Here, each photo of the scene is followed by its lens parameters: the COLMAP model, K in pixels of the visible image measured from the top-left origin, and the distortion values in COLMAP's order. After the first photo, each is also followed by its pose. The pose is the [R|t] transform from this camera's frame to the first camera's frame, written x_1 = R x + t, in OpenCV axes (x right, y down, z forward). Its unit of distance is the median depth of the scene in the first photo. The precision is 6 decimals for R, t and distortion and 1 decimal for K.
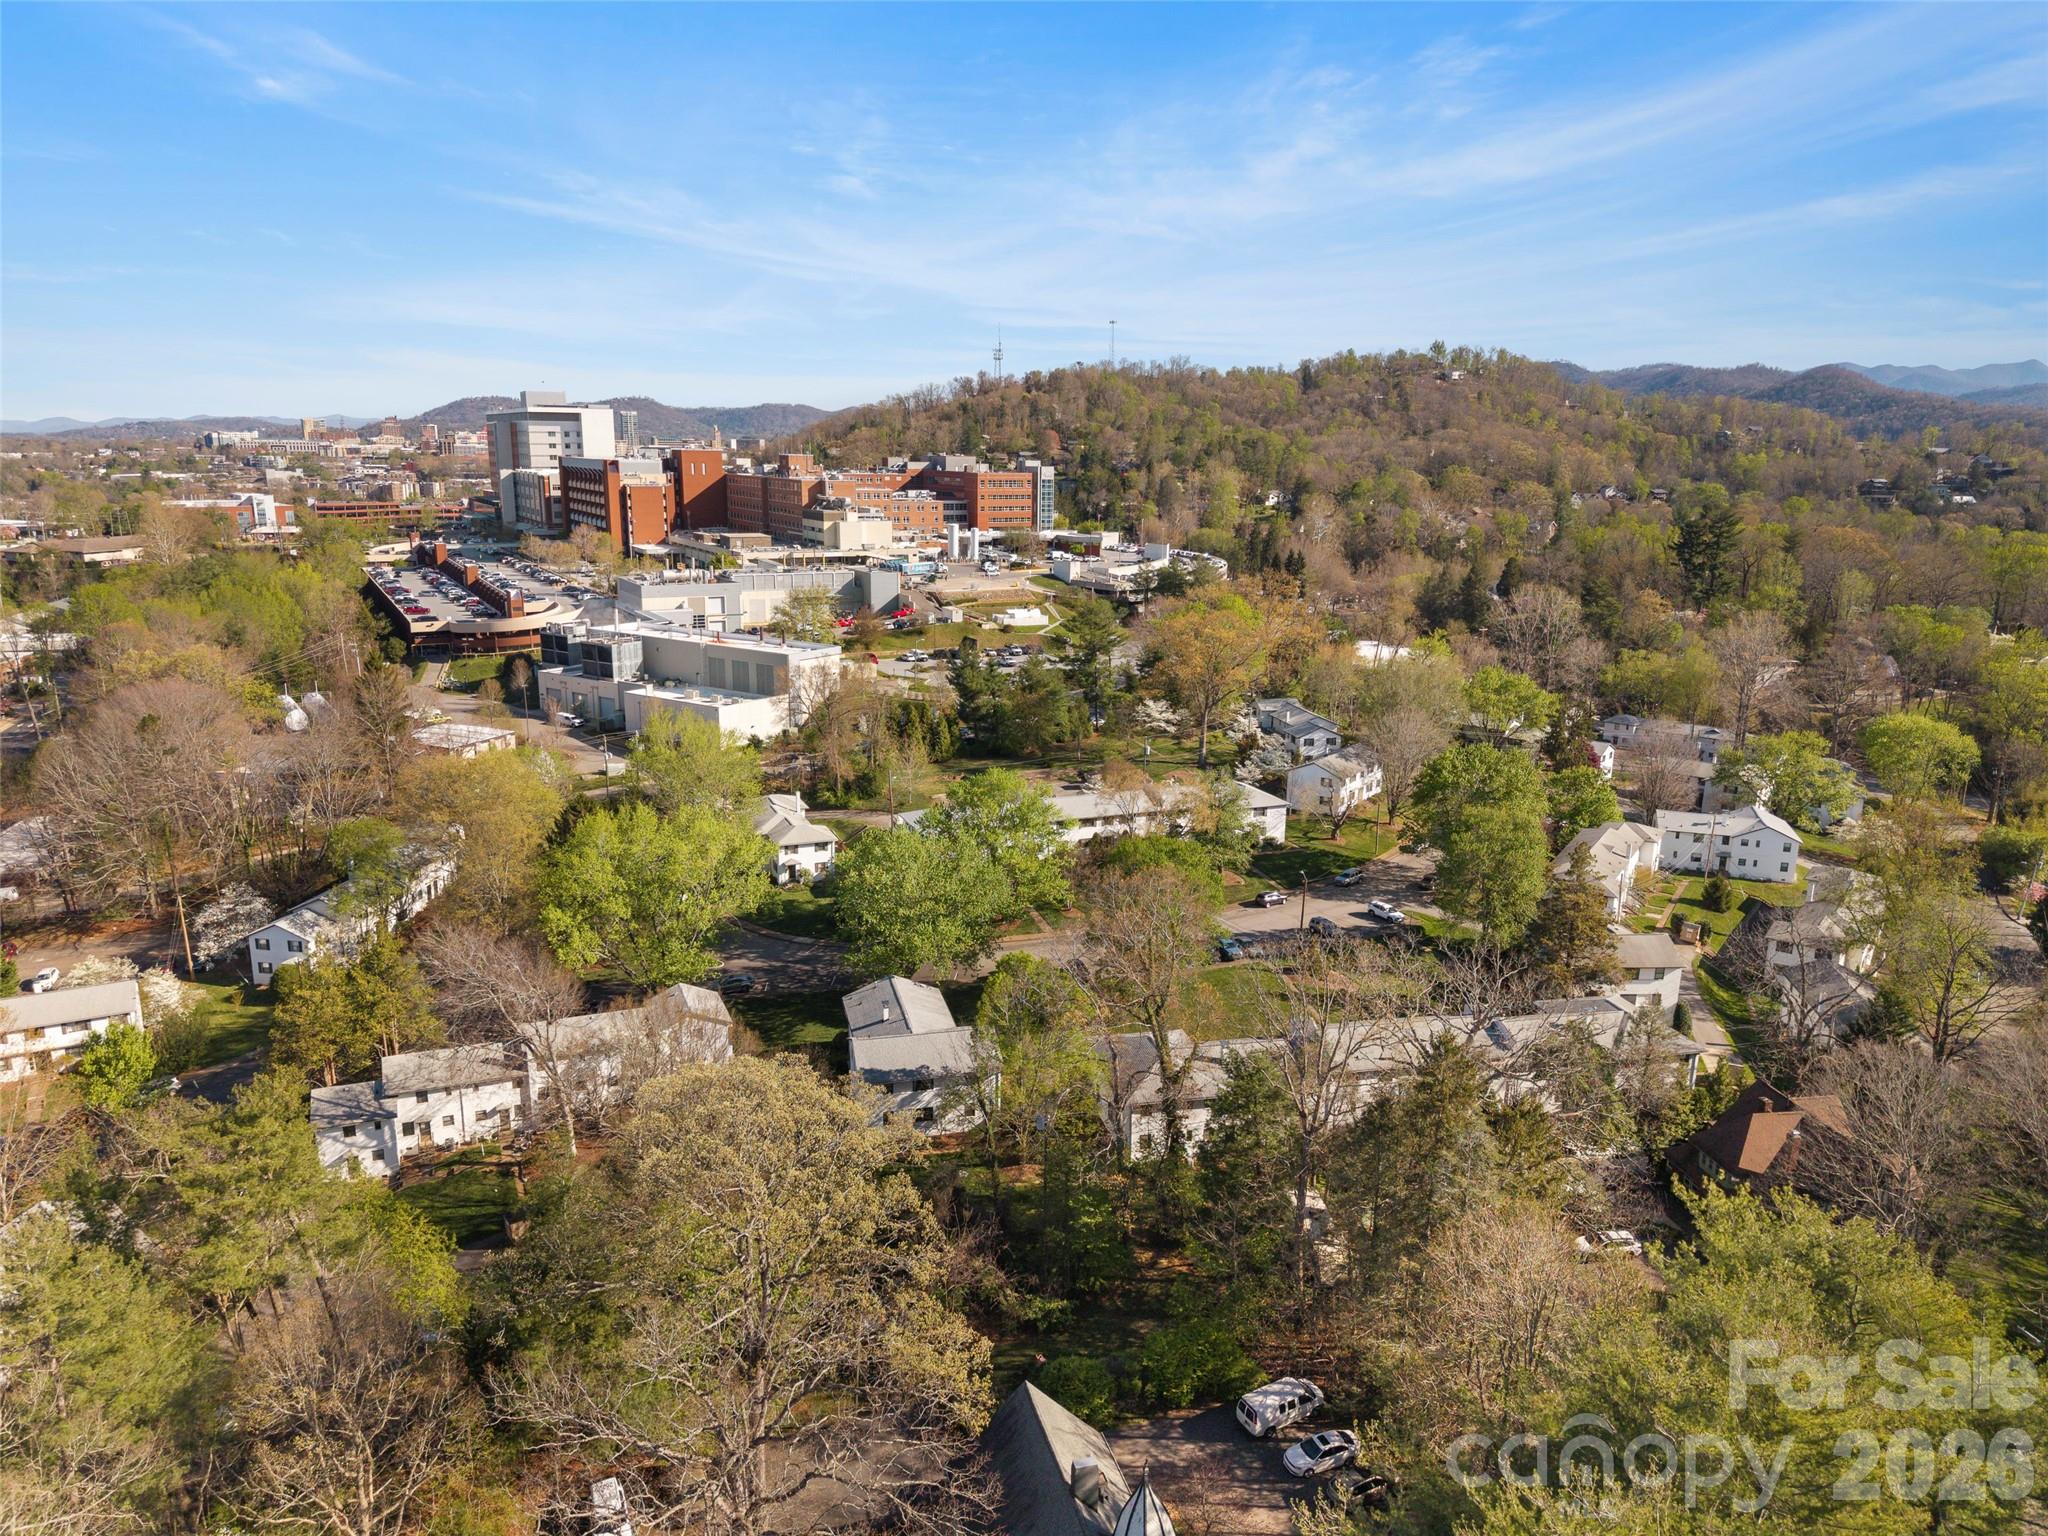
lens RADIAL K [[1378.7, 0, 1033.3], [0, 1378.7, 765.7], [0, 0, 1]] dist [0.023336, -0.032164]
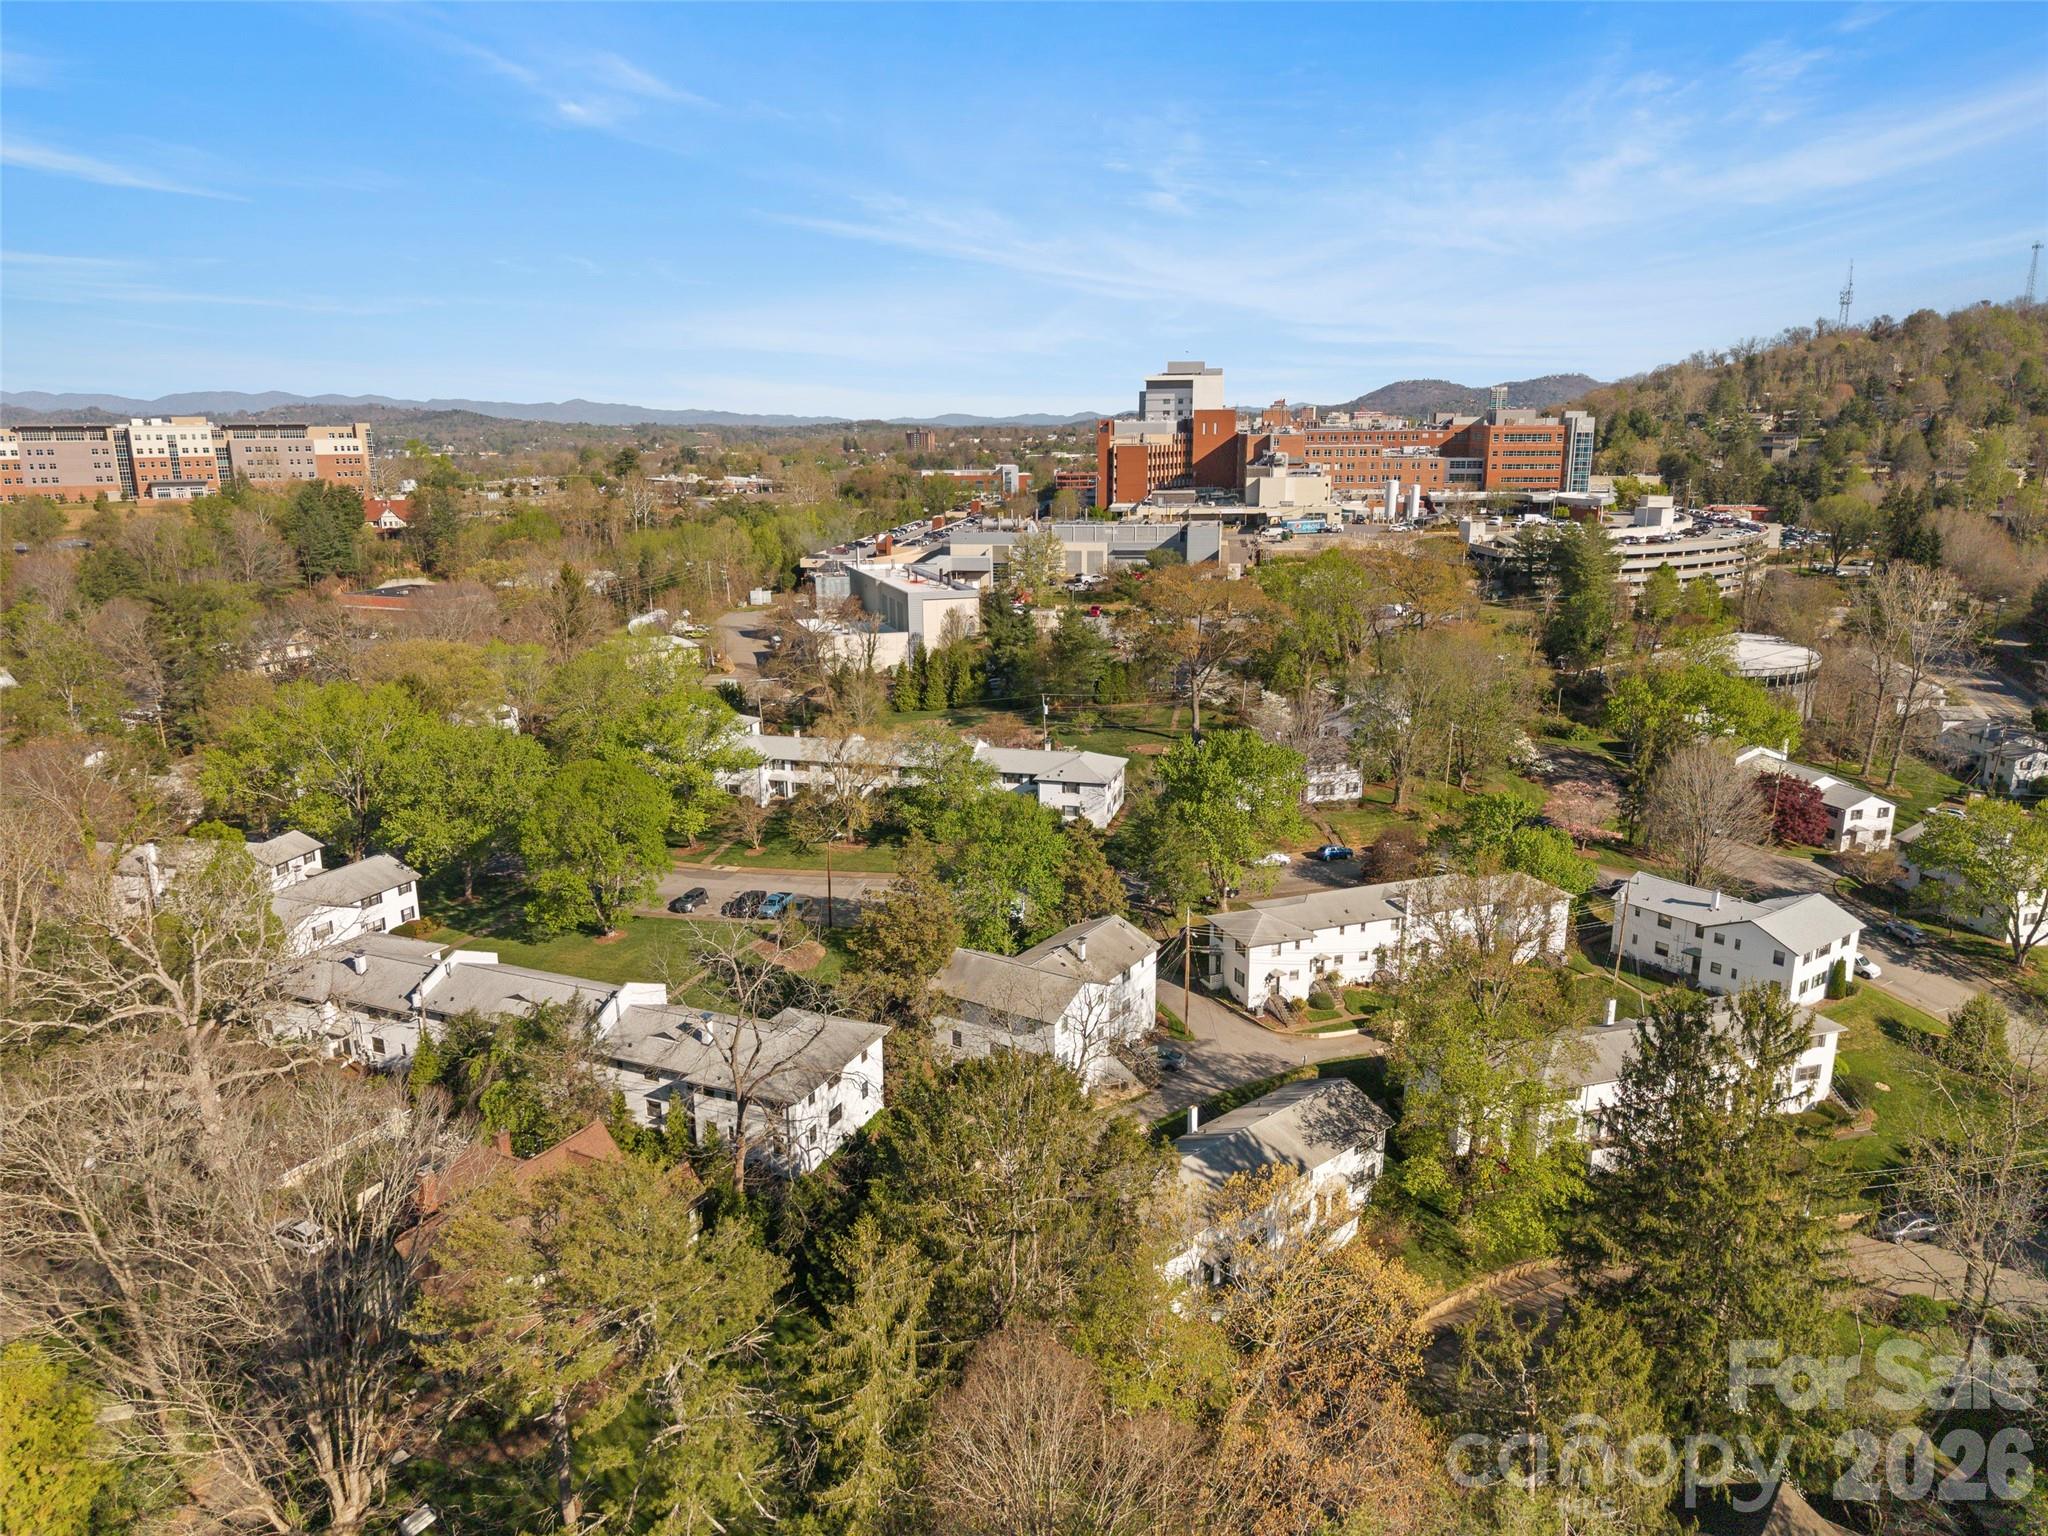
lens RADIAL K [[1378.7, 0, 1033.3], [0, 1378.7, 765.7], [0, 0, 1]] dist [0.023336, -0.032164]
pose [[0.808862, 0.121293, -0.575352, 0.255373], [-0.113465, 0.992299, 0.049675, -0.008384], [0.576947, 0.025102, 0.816396, 0.118905]]
